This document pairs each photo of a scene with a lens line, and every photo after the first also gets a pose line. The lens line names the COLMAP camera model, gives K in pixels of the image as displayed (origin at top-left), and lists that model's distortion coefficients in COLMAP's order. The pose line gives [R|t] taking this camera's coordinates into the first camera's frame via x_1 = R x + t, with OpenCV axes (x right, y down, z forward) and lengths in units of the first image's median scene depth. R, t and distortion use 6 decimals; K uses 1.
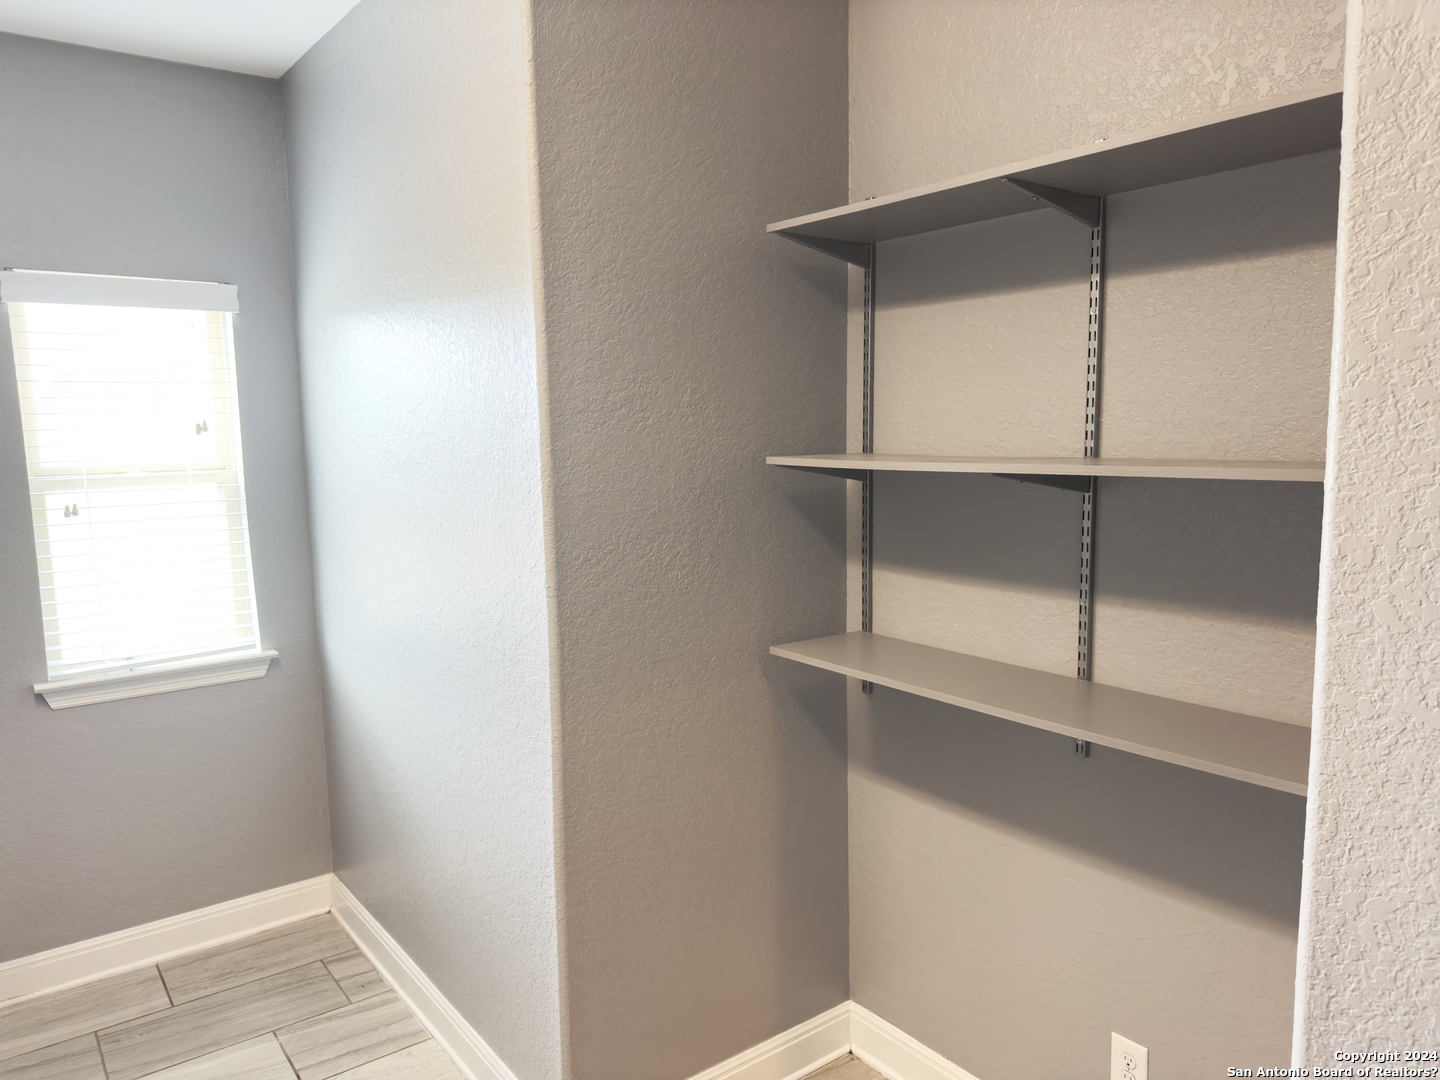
lens RADIAL K [[1020.3, 0, 720.0], [0, 1020.3, 547.9], [0, 0, 1]] dist [0.007912, -0.006816]
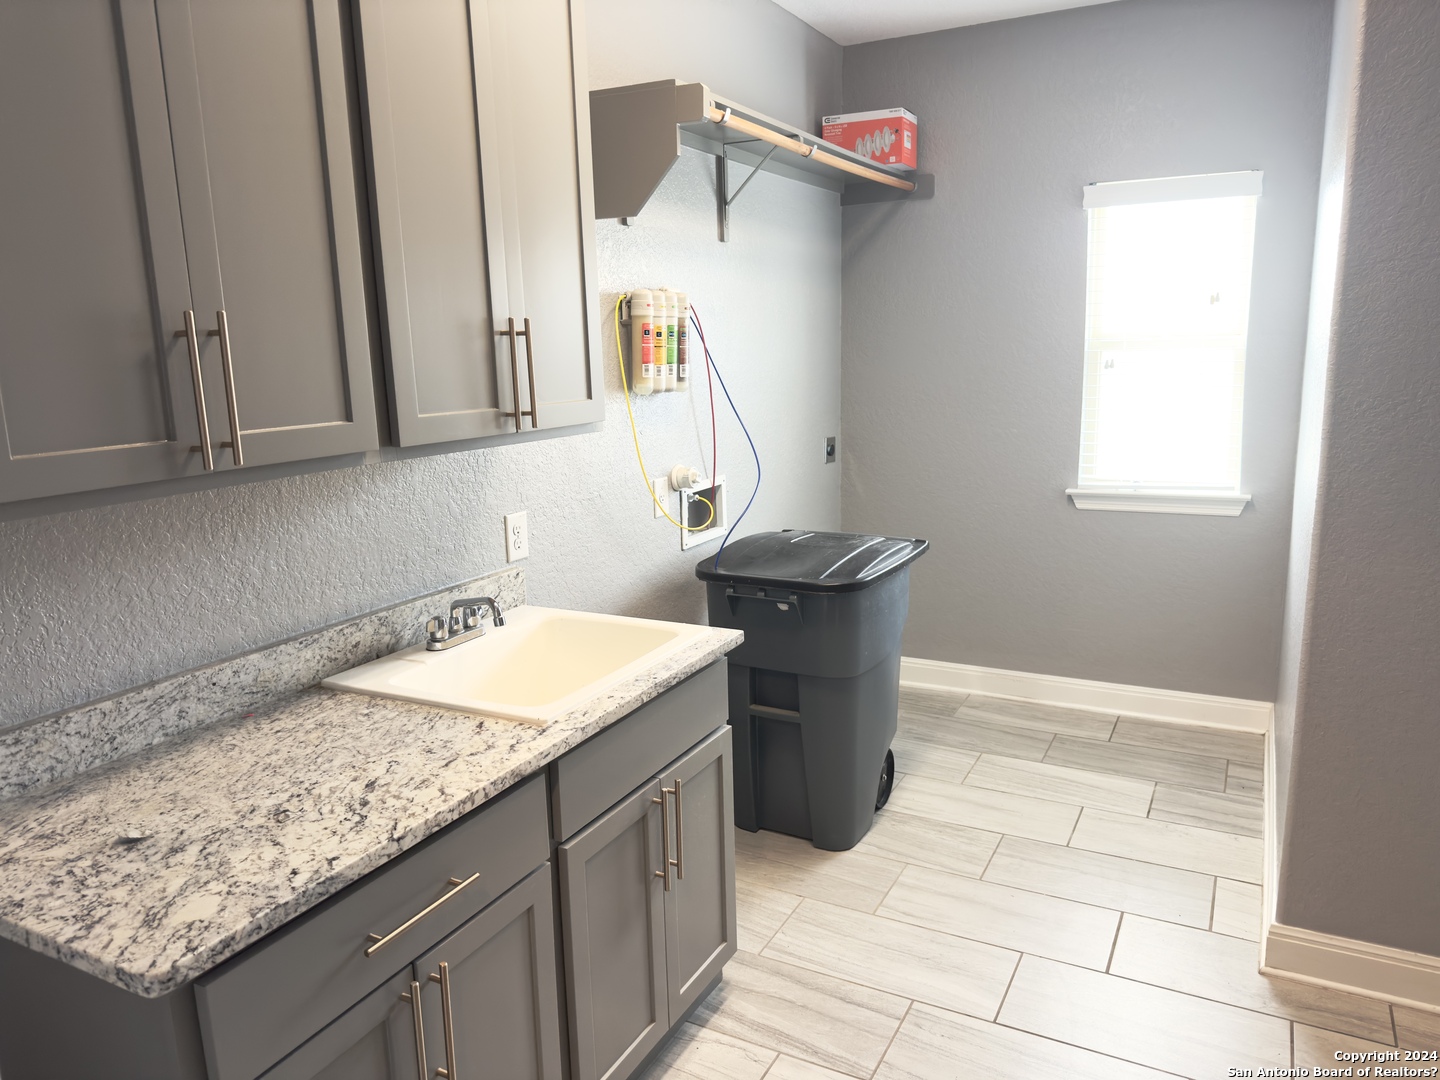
lens RADIAL K [[1020.3, 0, 720.7], [0, 1020.3, 538.6], [0, 0, 1]] dist [0.007912, -0.006816]
pose [[0.417578, 0.174123, -0.891801, 0.391193], [-0.089805, 0.984571, 0.150186, 0.033145], [0.904192, 0.017374, 0.426772, -0.030373]]
